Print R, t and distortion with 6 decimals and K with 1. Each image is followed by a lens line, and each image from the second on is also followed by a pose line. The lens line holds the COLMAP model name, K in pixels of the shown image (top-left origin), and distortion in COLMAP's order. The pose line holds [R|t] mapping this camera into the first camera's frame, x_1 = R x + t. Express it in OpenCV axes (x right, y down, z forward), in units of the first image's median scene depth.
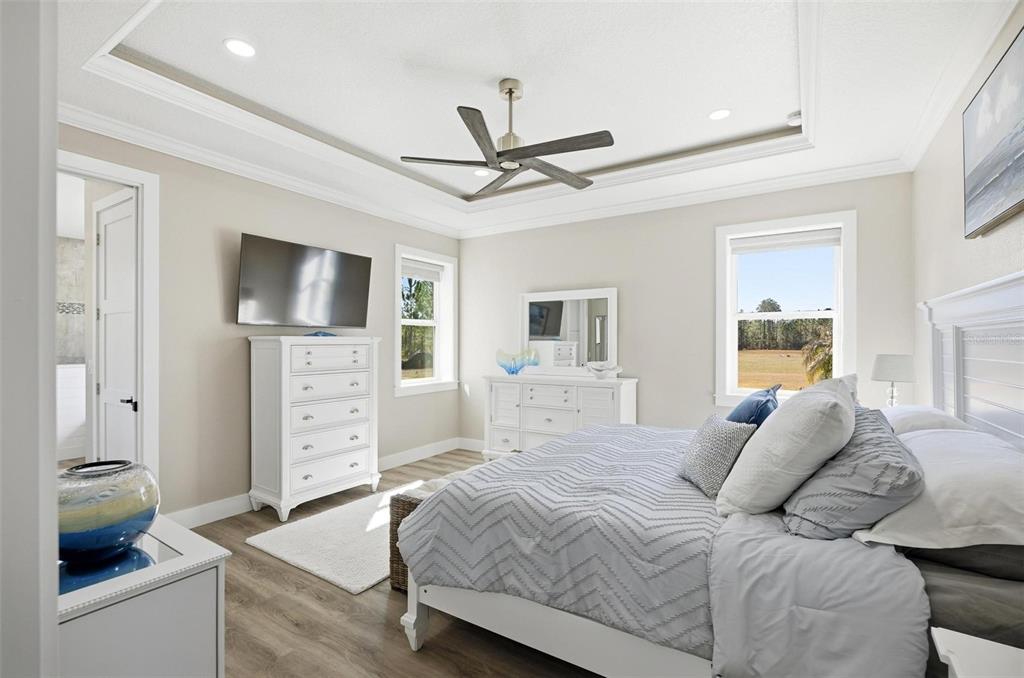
lens RADIAL K [[462.7, 0, 512.0], [0, 462.7, 339.0], [0, 0, 1]] dist [-0.000149, -0.000032]
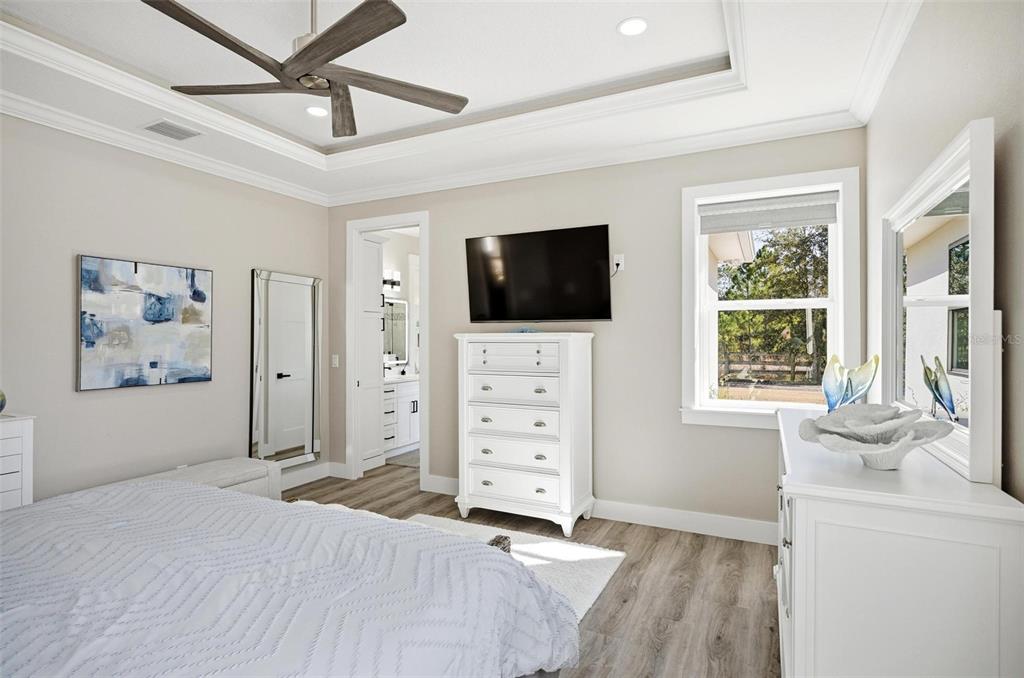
lens RADIAL K [[520.5, 0, 512.0], [0, 520.5, 339.0], [0, 0, 1]] dist [-0.001386, -0.000097]
pose [[0.113129, -0.008224, -0.993546, 0.575685], [0.005200, 0.999957, -0.007685, 0.013349], [0.993567, -0.004297, 0.113167, 0.869521]]
